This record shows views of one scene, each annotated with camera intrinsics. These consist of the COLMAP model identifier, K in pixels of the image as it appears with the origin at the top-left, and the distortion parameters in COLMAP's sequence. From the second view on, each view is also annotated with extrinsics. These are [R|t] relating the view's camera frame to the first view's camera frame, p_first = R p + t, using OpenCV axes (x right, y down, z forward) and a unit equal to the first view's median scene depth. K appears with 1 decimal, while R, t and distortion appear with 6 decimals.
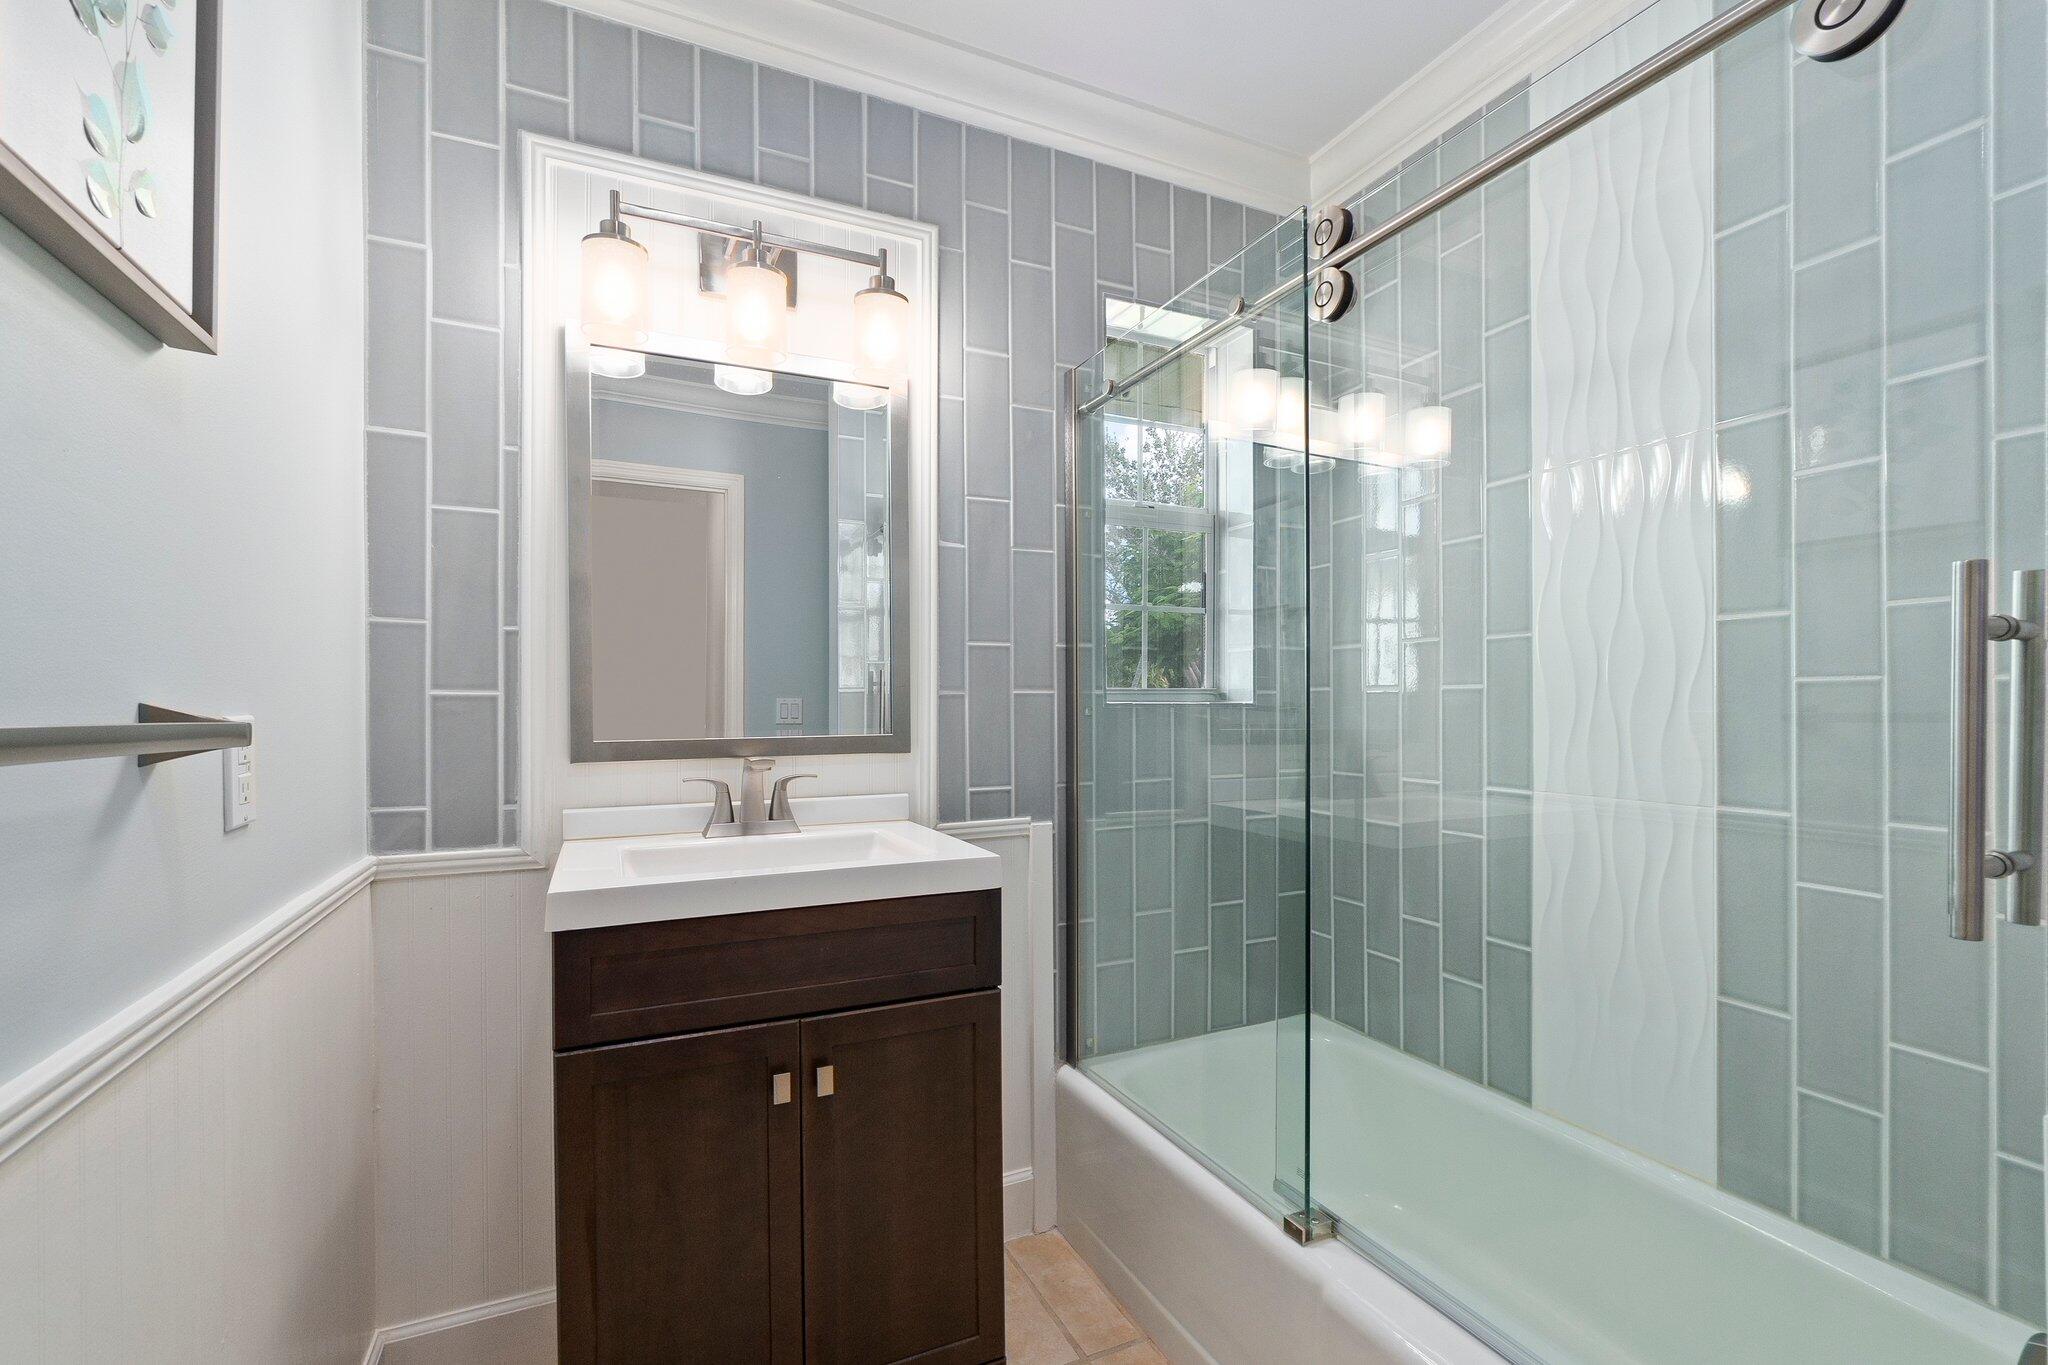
lens RADIAL K [[884.0, 0, 1014.1], [0, 884.0, 699.7], [0, 0, 1]] dist [-0.002334, -0.000248]
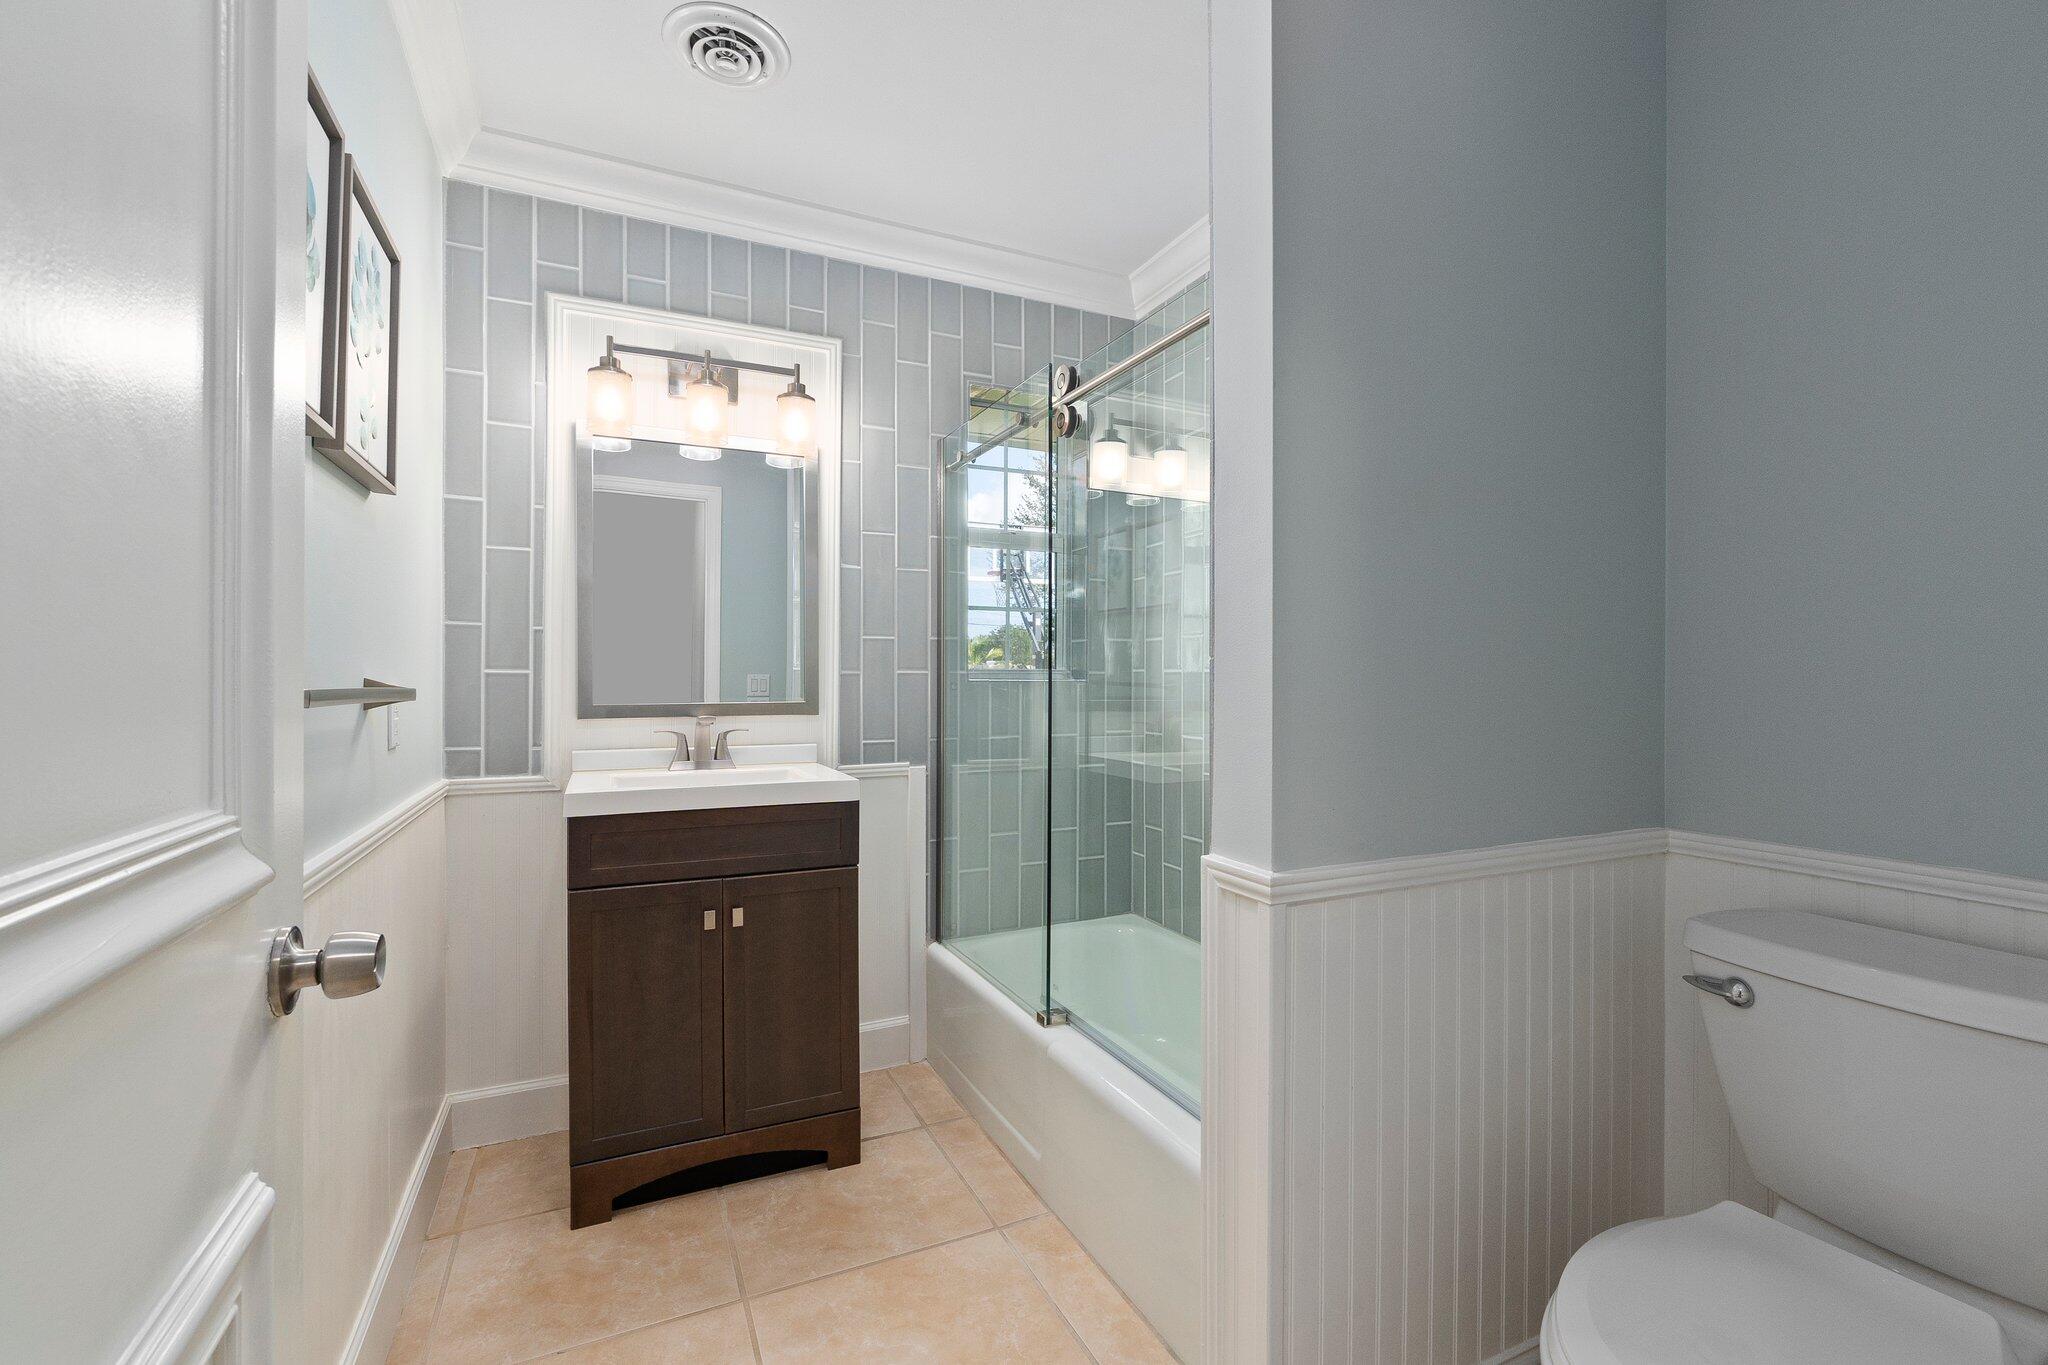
lens RADIAL K [[878.0, 0, 1015.8], [0, 878.0, 673.8], [0, 0, 1]] dist [-0.002208, -0.000086]
pose [[0.999984, 0.004890, 0.002980, 0.217583], [-0.004880, 0.999983, -0.003149, -0.002938], [-0.002995, 0.003134, 0.999991, -0.452587]]
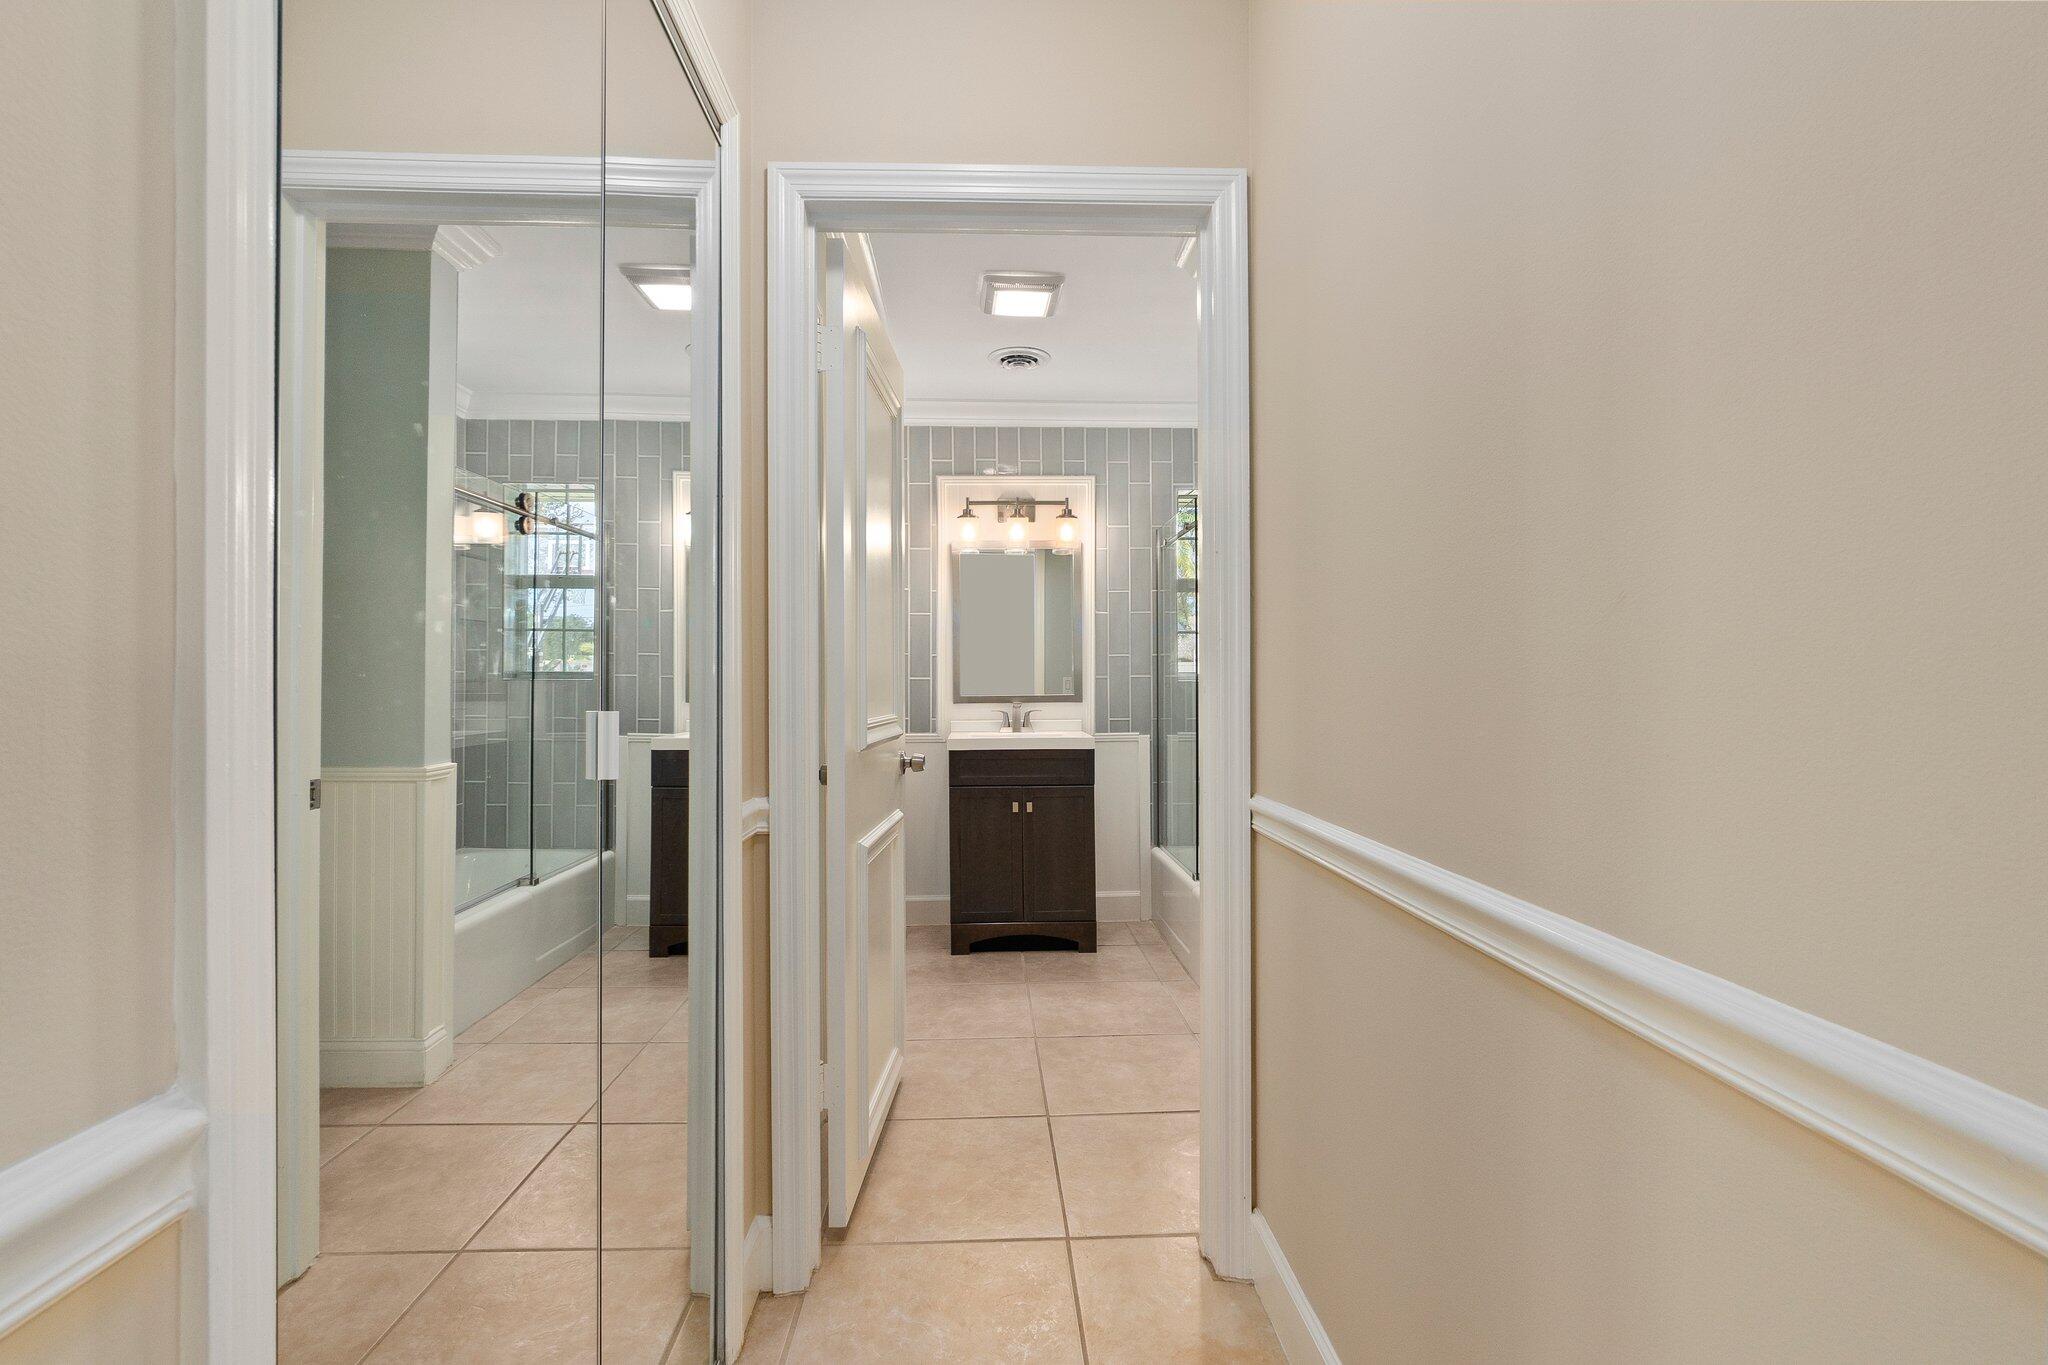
lens RADIAL K [[875.0, 0, 1016.3], [0, 875.0, 676.9], [0, 0, 1]] dist [-0.004607, 0.000395]
pose [[0.924119, -0.002322, -0.382099, 0.690939], [0.001347, 0.999995, -0.002820, -0.002926], [0.382103, 0.002091, 0.924117, -1.383921]]
